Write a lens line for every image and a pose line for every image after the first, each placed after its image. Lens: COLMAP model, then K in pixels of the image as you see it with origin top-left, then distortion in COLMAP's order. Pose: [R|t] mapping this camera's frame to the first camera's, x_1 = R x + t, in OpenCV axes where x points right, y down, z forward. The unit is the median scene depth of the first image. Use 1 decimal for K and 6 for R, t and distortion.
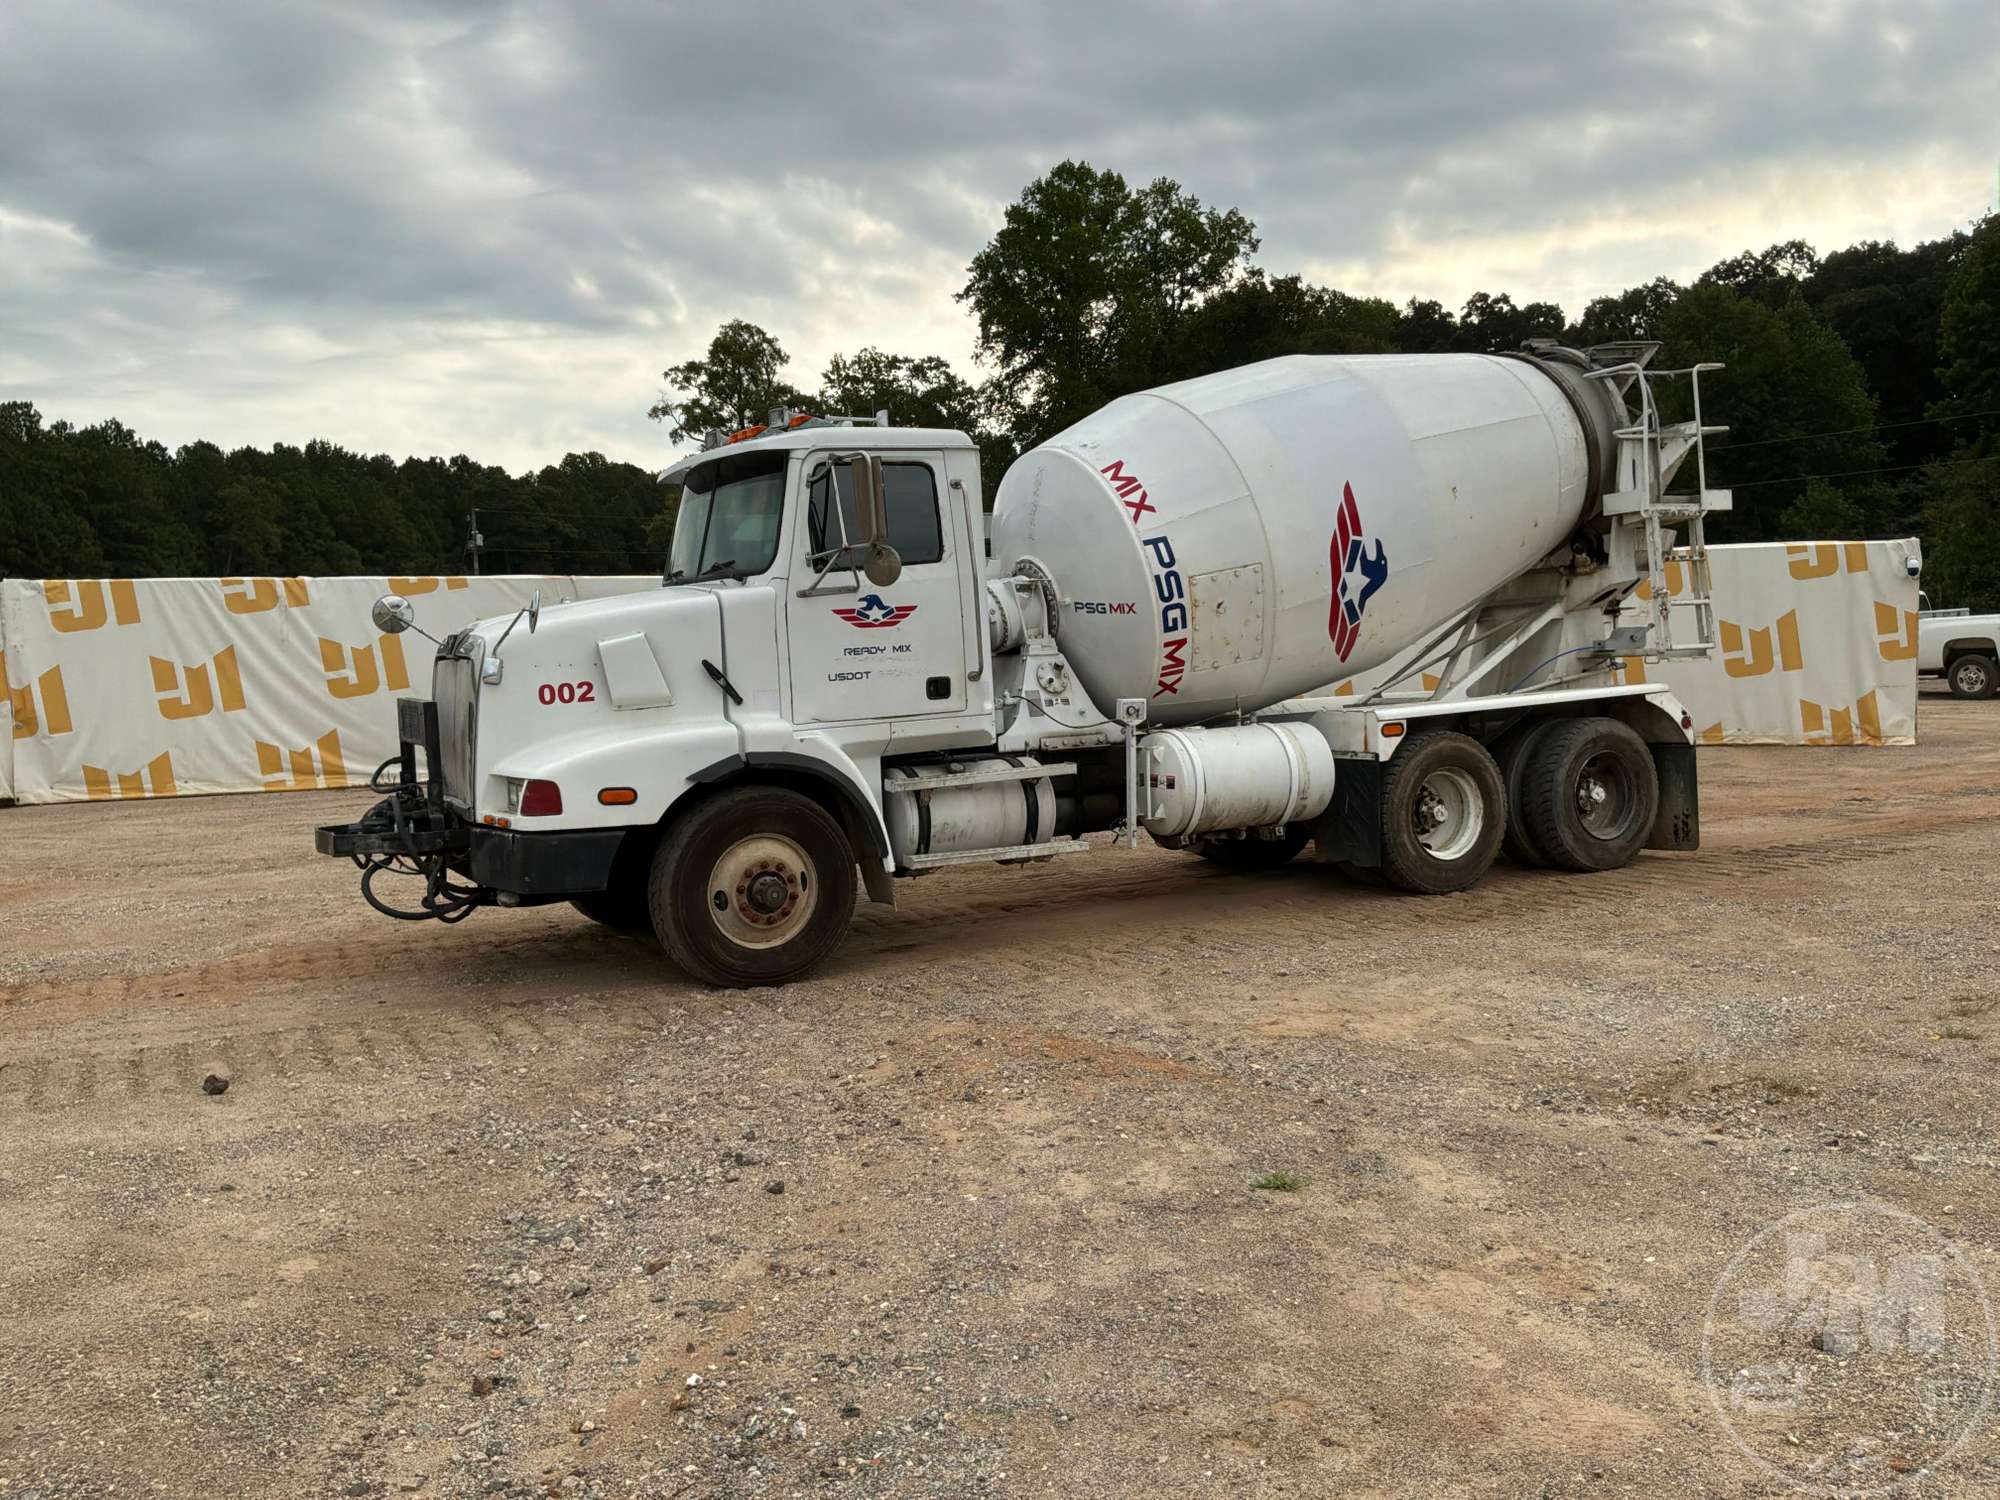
lens RADIAL K [[1666.9, 0, 986.6], [0, 1666.9, 752.8], [0, 0, 1]] dist [0.092825, -0.173743]
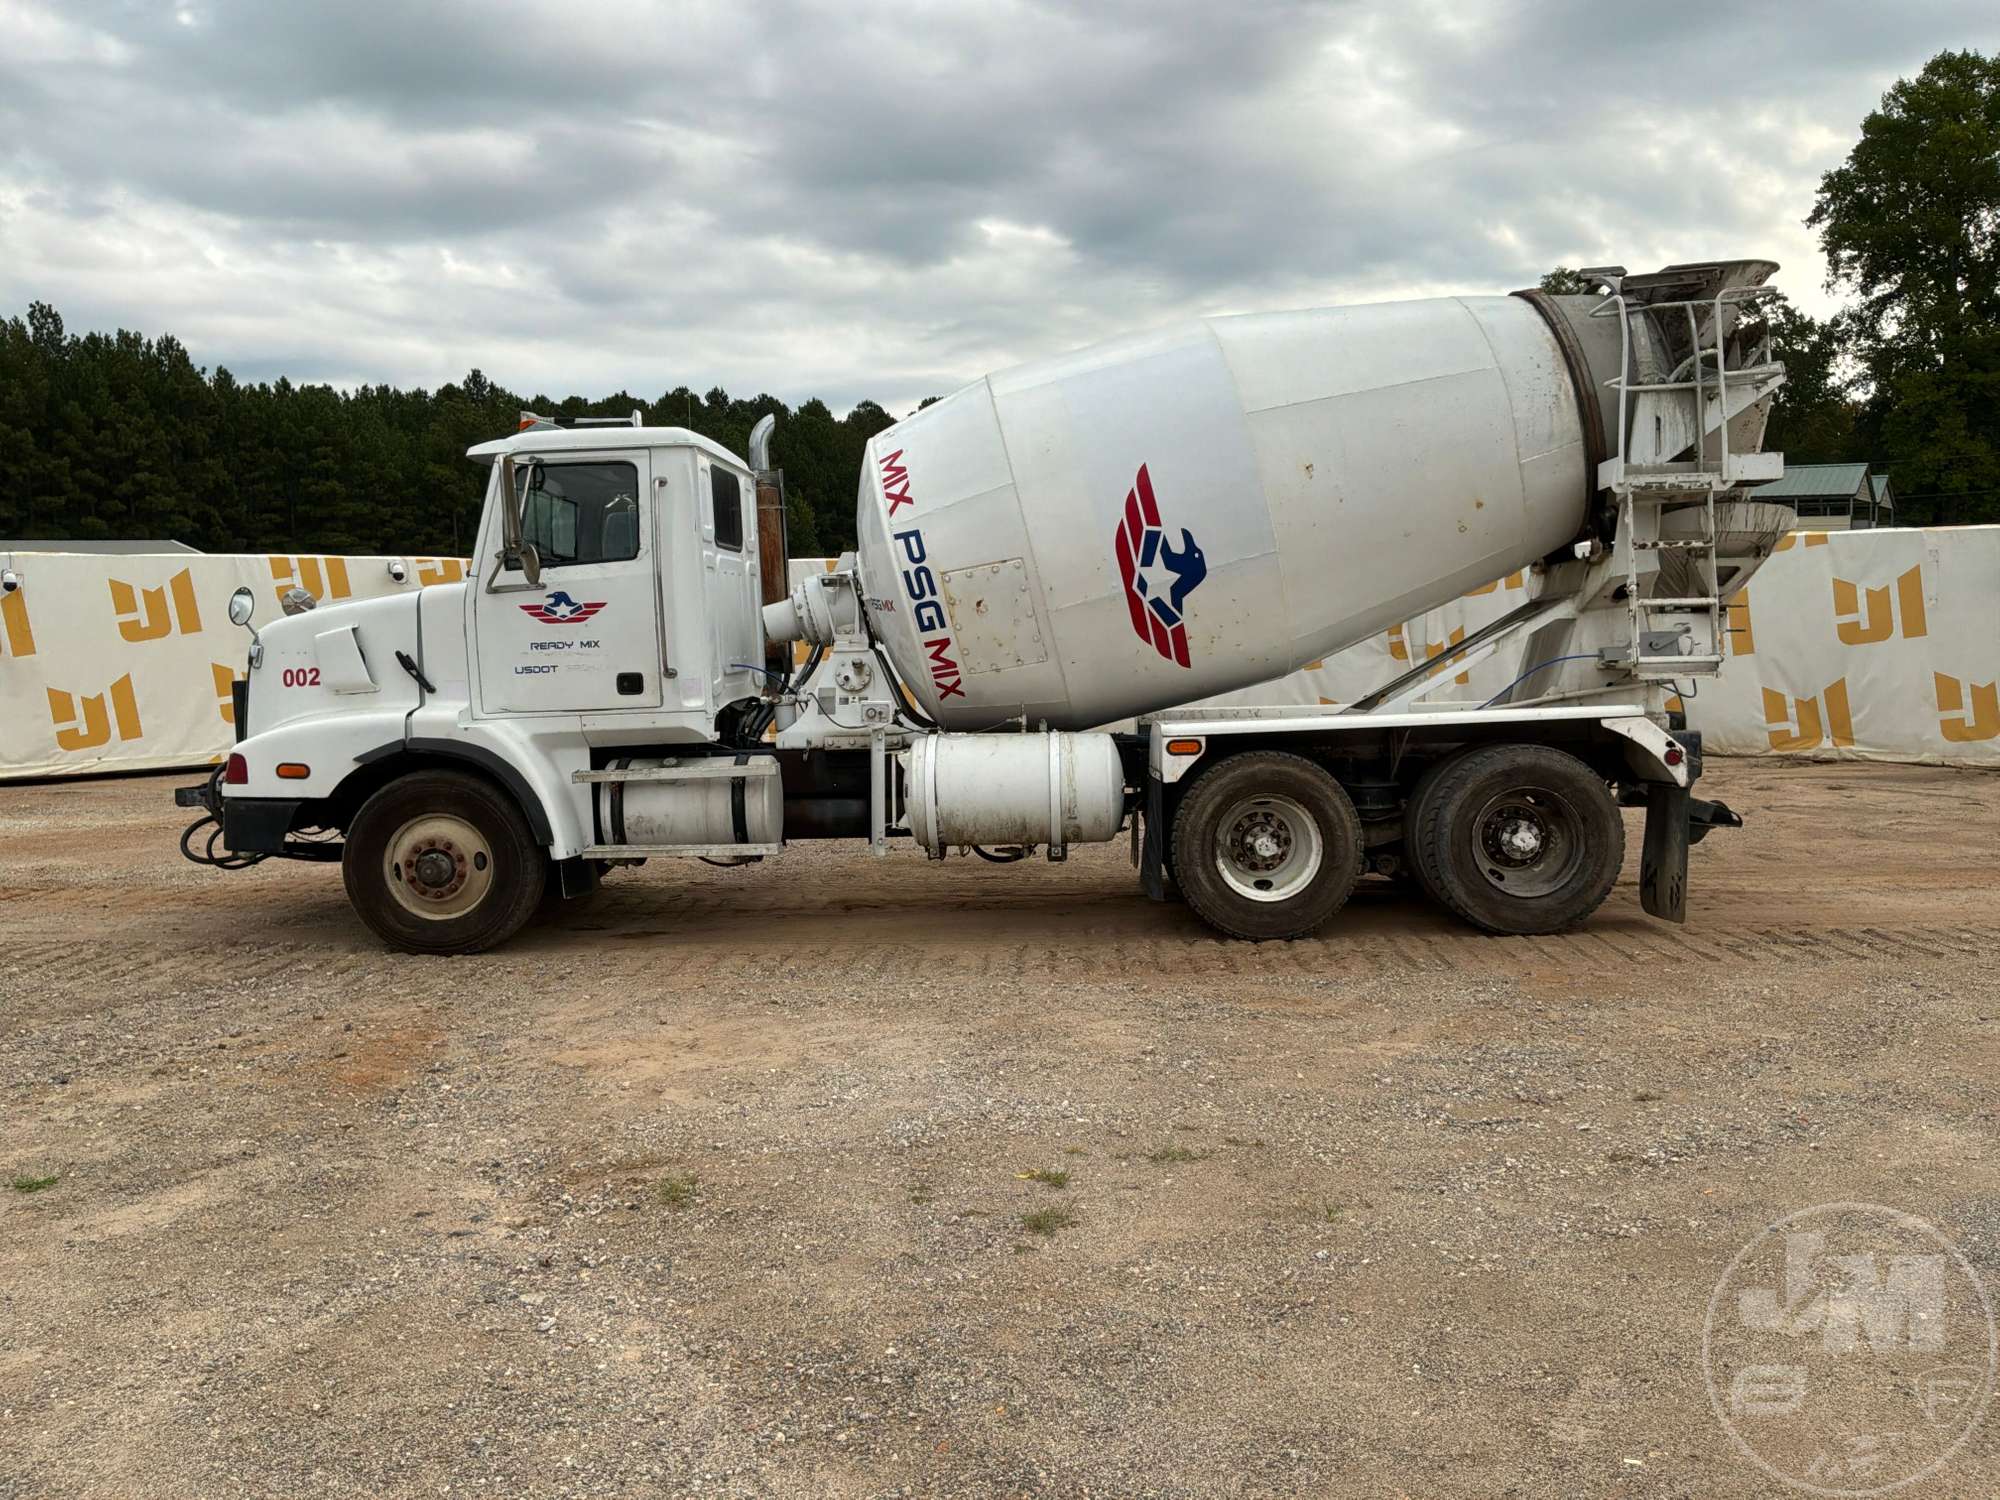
lens RADIAL K [[1666.9, 0, 998.5], [0, 1666.9, 755.0], [0, 0, 1]] dist [0.092825, -0.173743]
pose [[0.869964, 0.056278, -0.489893, 0.610630], [-0.044991, 0.998381, 0.034795, -0.037322], [0.491058, -0.008229, 0.871088, 0.199918]]
